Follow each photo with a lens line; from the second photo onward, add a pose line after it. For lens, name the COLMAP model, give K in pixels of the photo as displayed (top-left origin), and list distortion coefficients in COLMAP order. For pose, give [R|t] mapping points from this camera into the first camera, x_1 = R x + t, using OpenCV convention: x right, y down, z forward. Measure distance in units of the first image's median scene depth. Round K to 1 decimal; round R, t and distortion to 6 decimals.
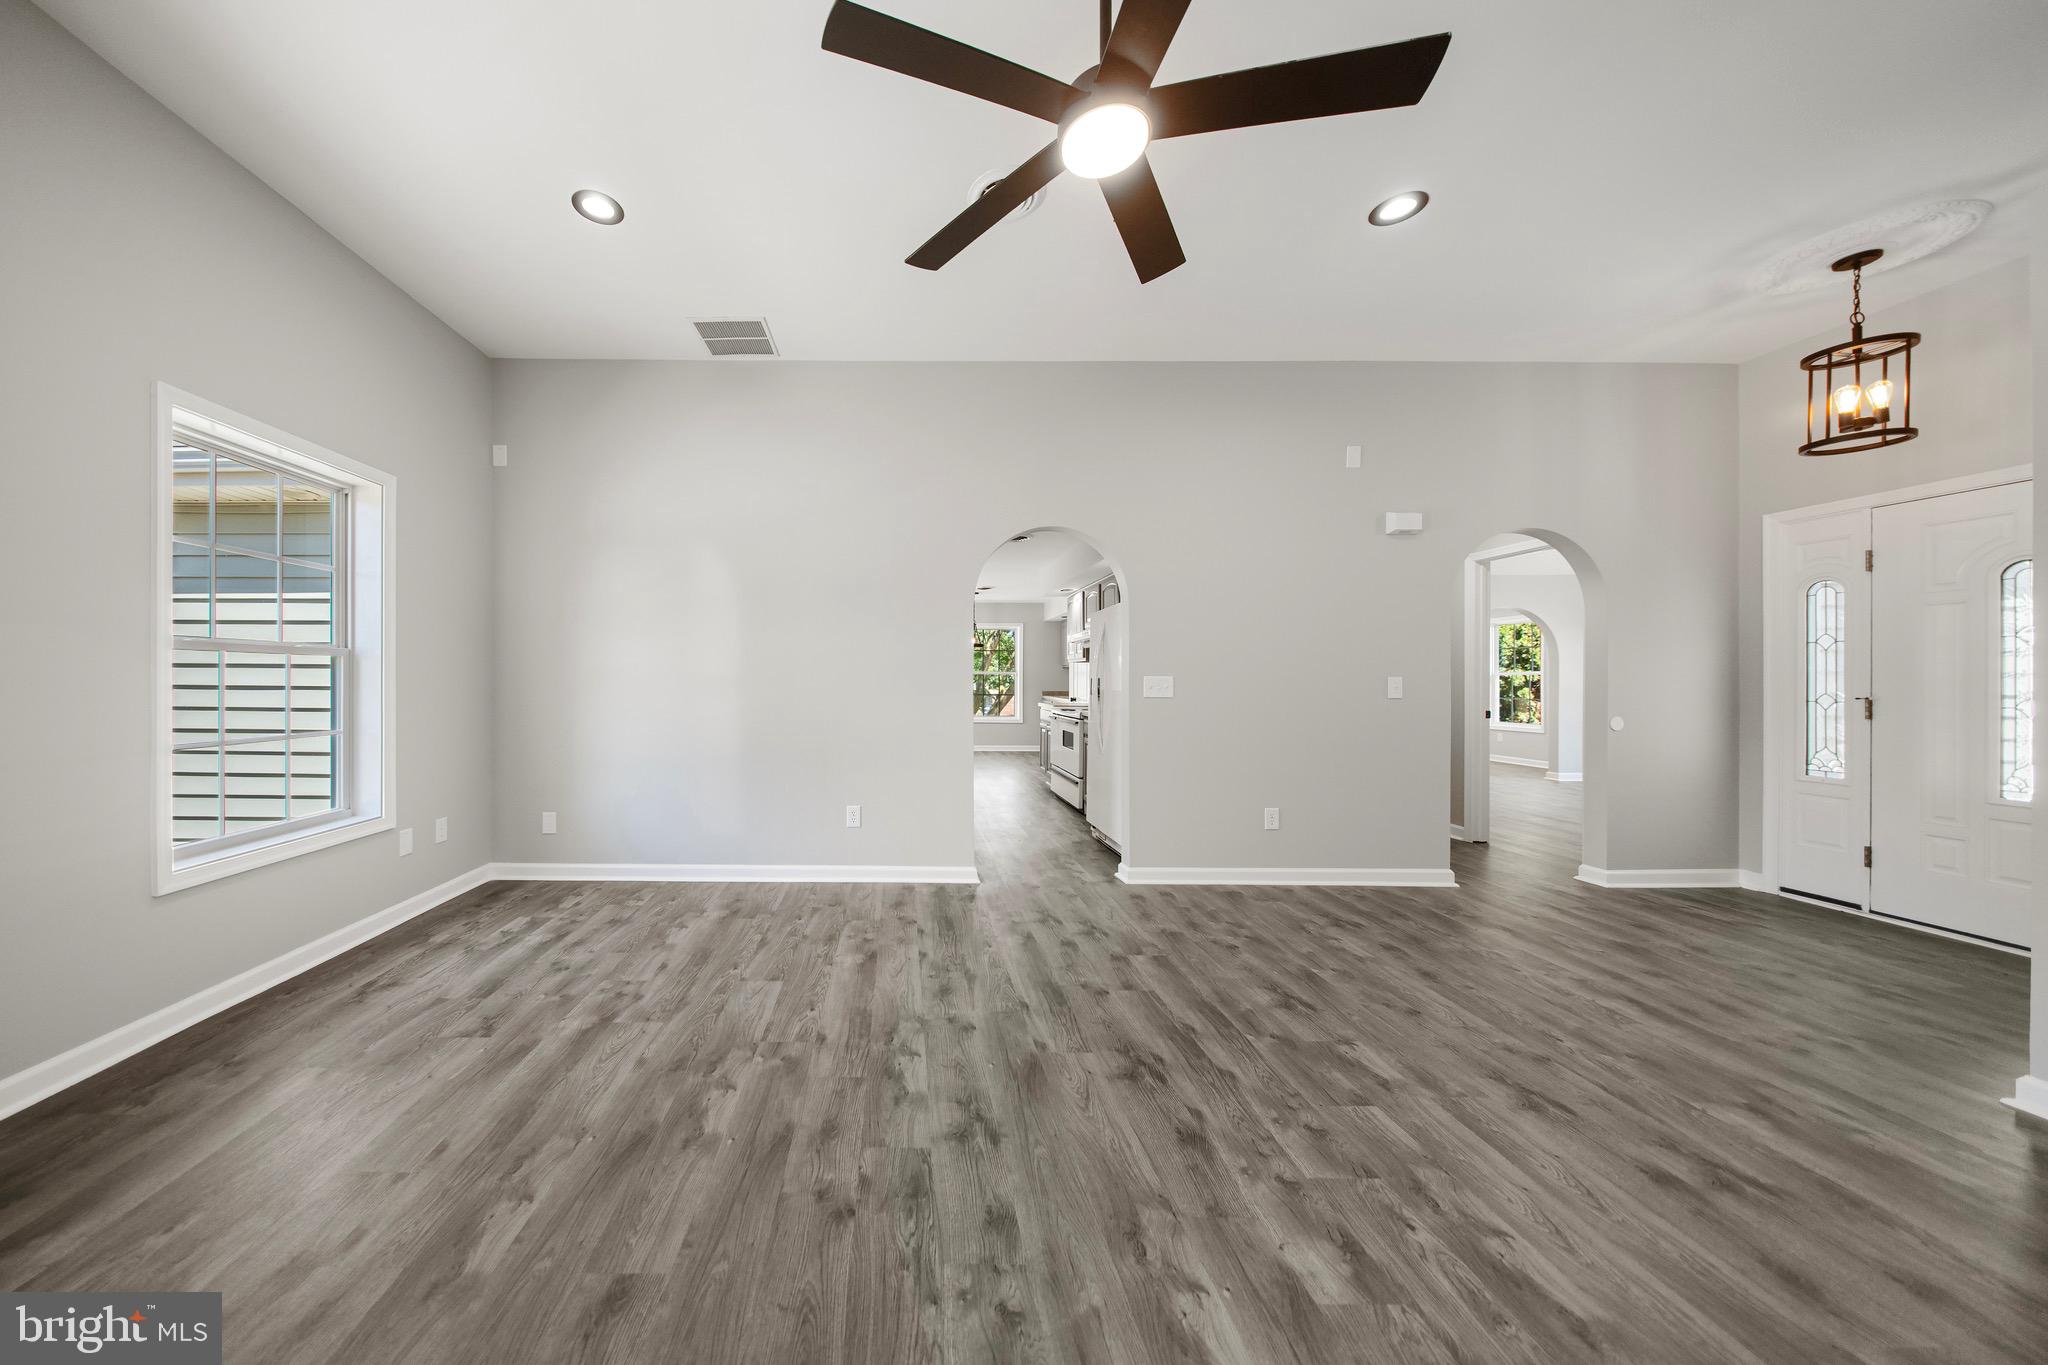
lens RADIAL K [[617.0, 0, 1024.5], [0, 617.0, 670.5], [0, 0, 1]] dist [-0.004080, -0.000103]
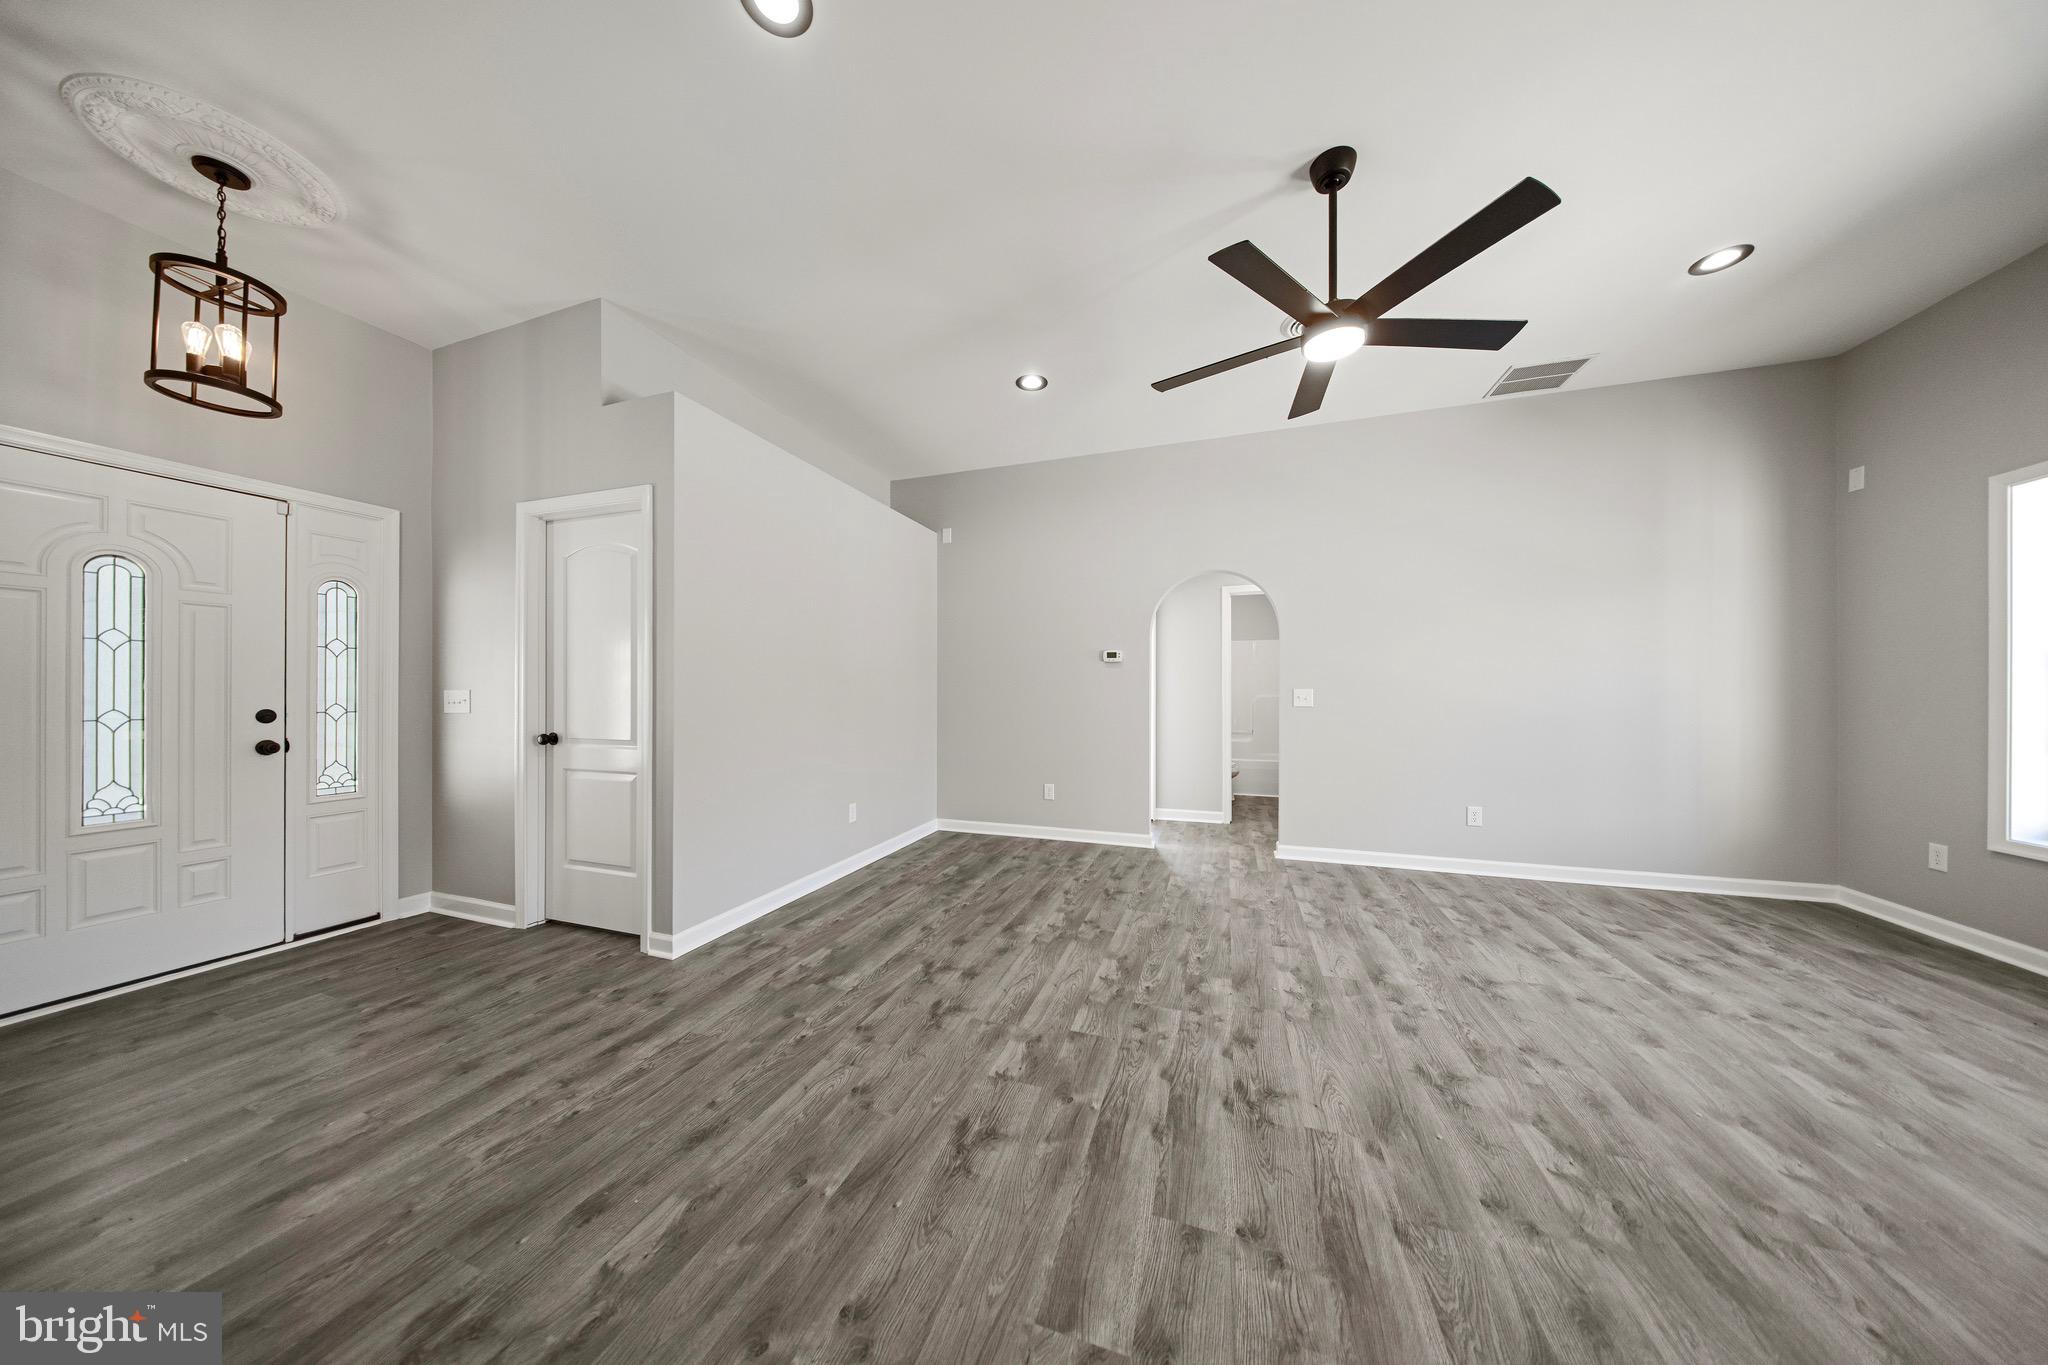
lens RADIAL K [[607.9, 0, 1037.0], [0, 607.9, 683.8], [0, 0, 1]] dist [-0.005396, -0.000064]
pose [[-0.879142, 0.001606, 0.476557, 0.035554], [-0.009630, 0.999730, -0.021135, 0.024867], [-0.476462, -0.023170, -0.878889, 1.914077]]
